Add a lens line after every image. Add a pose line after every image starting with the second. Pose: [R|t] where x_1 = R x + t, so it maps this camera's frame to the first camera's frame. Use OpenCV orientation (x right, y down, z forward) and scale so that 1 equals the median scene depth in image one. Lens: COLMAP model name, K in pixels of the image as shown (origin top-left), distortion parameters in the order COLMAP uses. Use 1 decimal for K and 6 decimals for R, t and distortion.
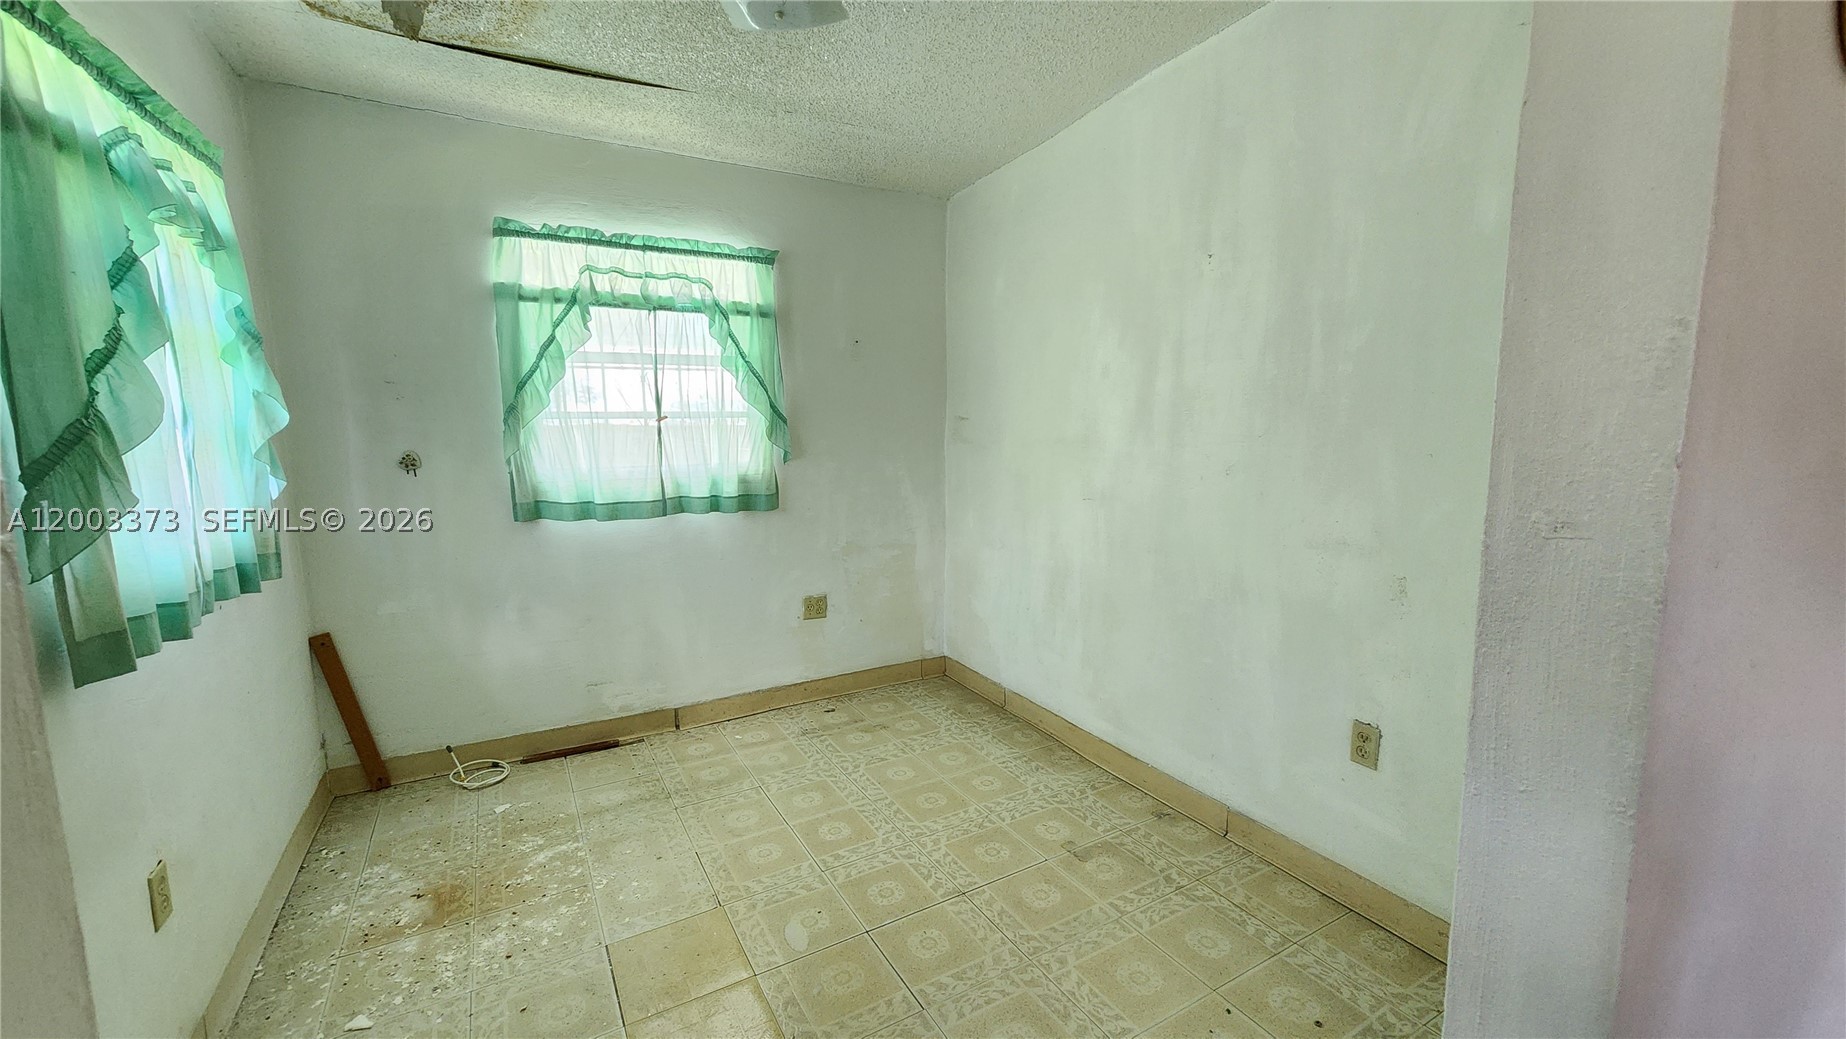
lens RADIAL K [[747.0, 0, 895.9], [0, 747.0, 523.4], [0, 0, 1]] dist [0.001973, -0.001939]
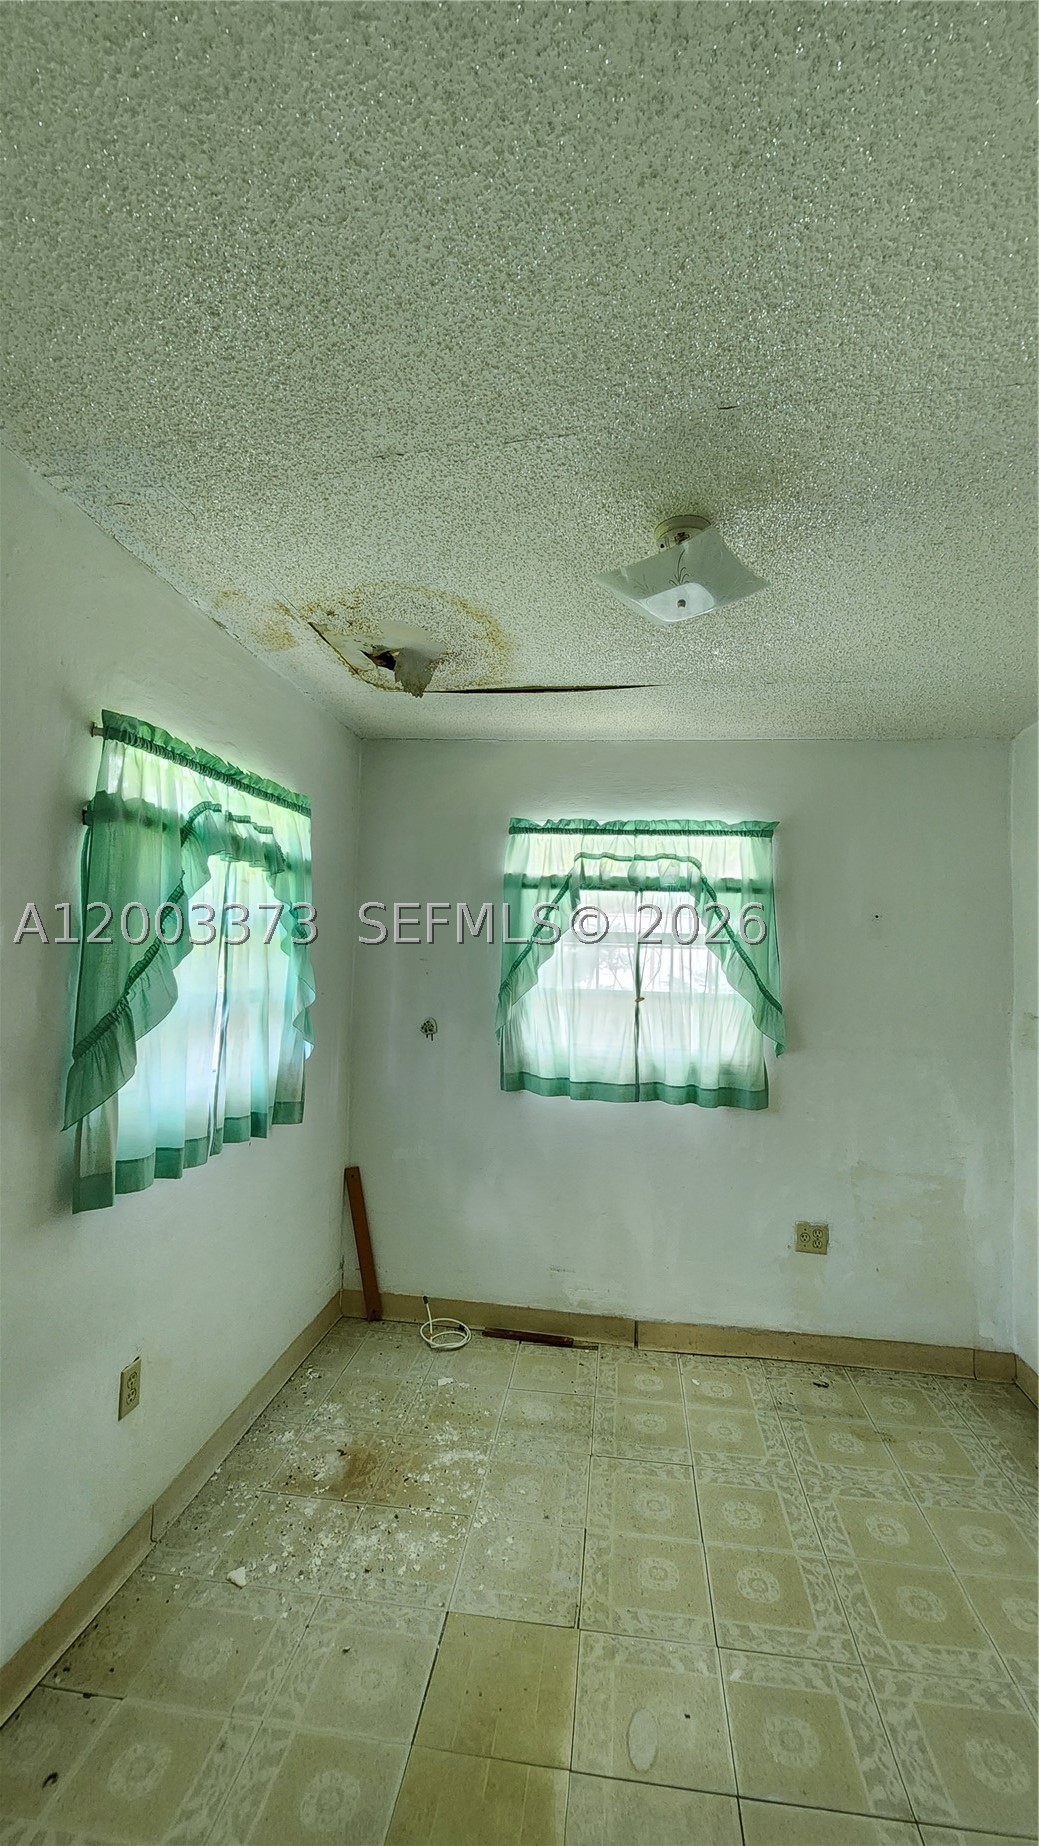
lens RADIAL K [[747.0, 0, 520.7], [0, 747.0, 915.9], [0, 0, 1]] dist [0.001973, -0.001939]
pose [[0.803187, -0.007756, -0.595677, 0.150636], [-0.112562, 0.979928, -0.164534, -0.074485], [0.584997, 0.199202, 0.786192, 0.134995]]
